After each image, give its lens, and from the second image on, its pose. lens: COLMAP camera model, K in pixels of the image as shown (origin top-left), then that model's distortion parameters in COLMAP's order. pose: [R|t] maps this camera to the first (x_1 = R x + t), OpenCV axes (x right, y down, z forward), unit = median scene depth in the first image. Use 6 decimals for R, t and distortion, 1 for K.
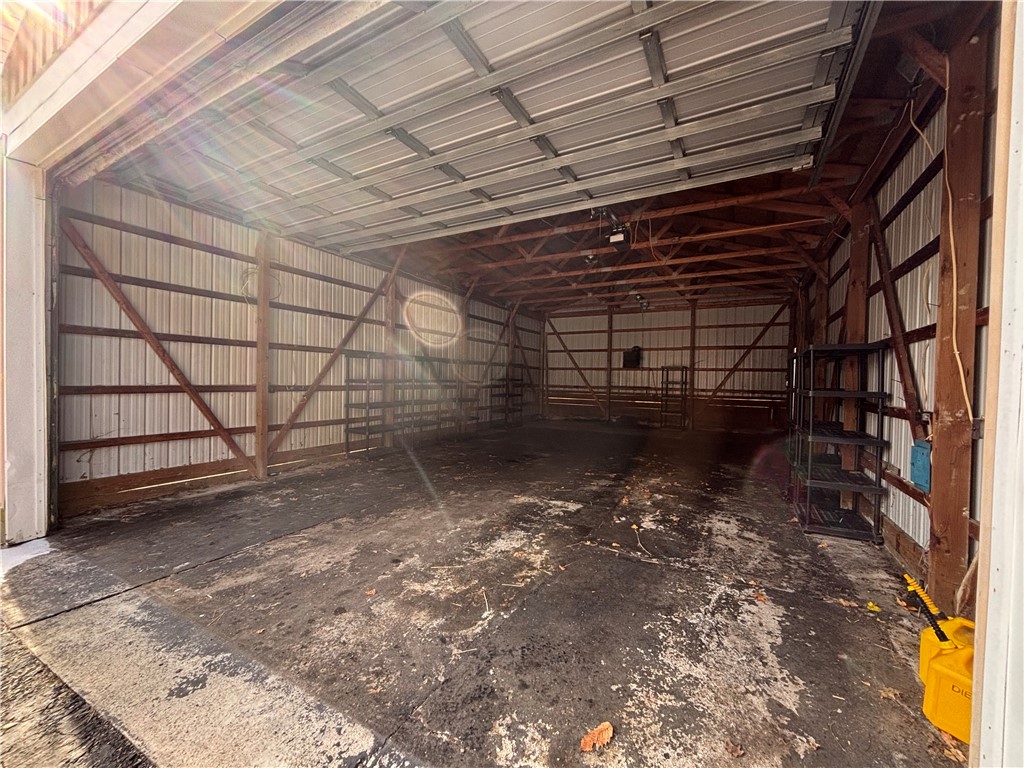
lens RADIAL K [[415.2, 0, 509.2], [0, 415.2, 384.5], [0, 0, 1]] dist [0.002942, -0.000809]
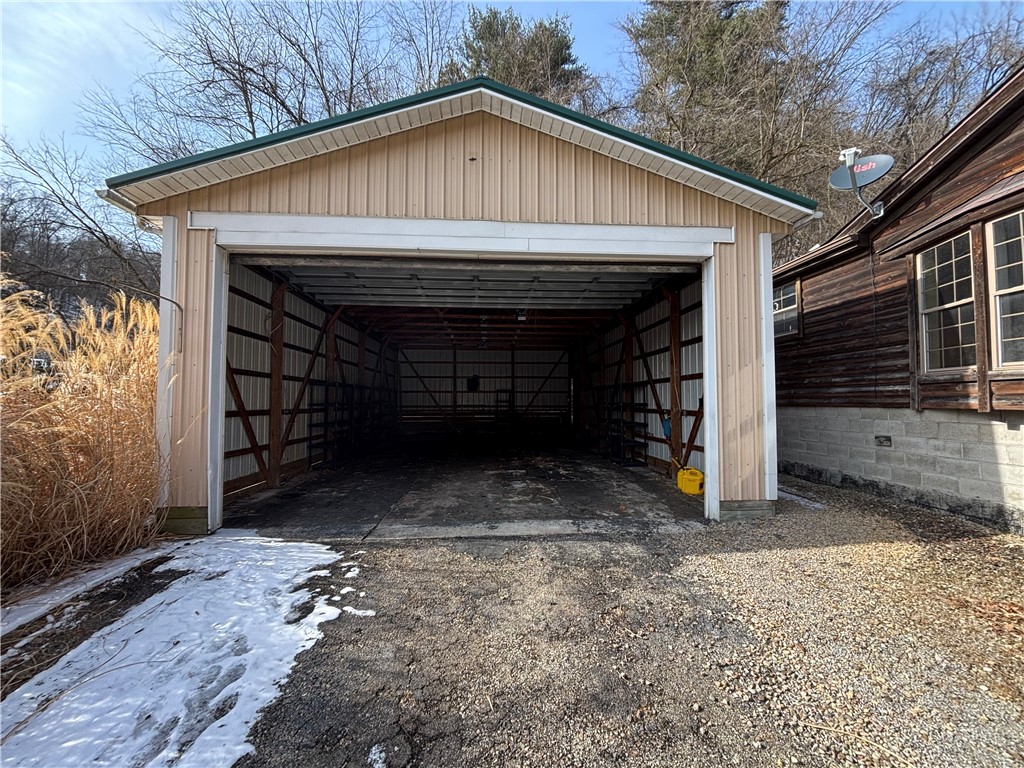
lens RADIAL K [[415.2, 0, 511.2], [0, 415.2, 385.9], [0, 0, 1]] dist [0.002942, -0.000809]
pose [[0.840964, 0.001232, 0.541089, -0.785117], [0.023454, 0.998975, -0.038727, -0.004237], [-0.540582, 0.045258, 0.840073, -0.451363]]
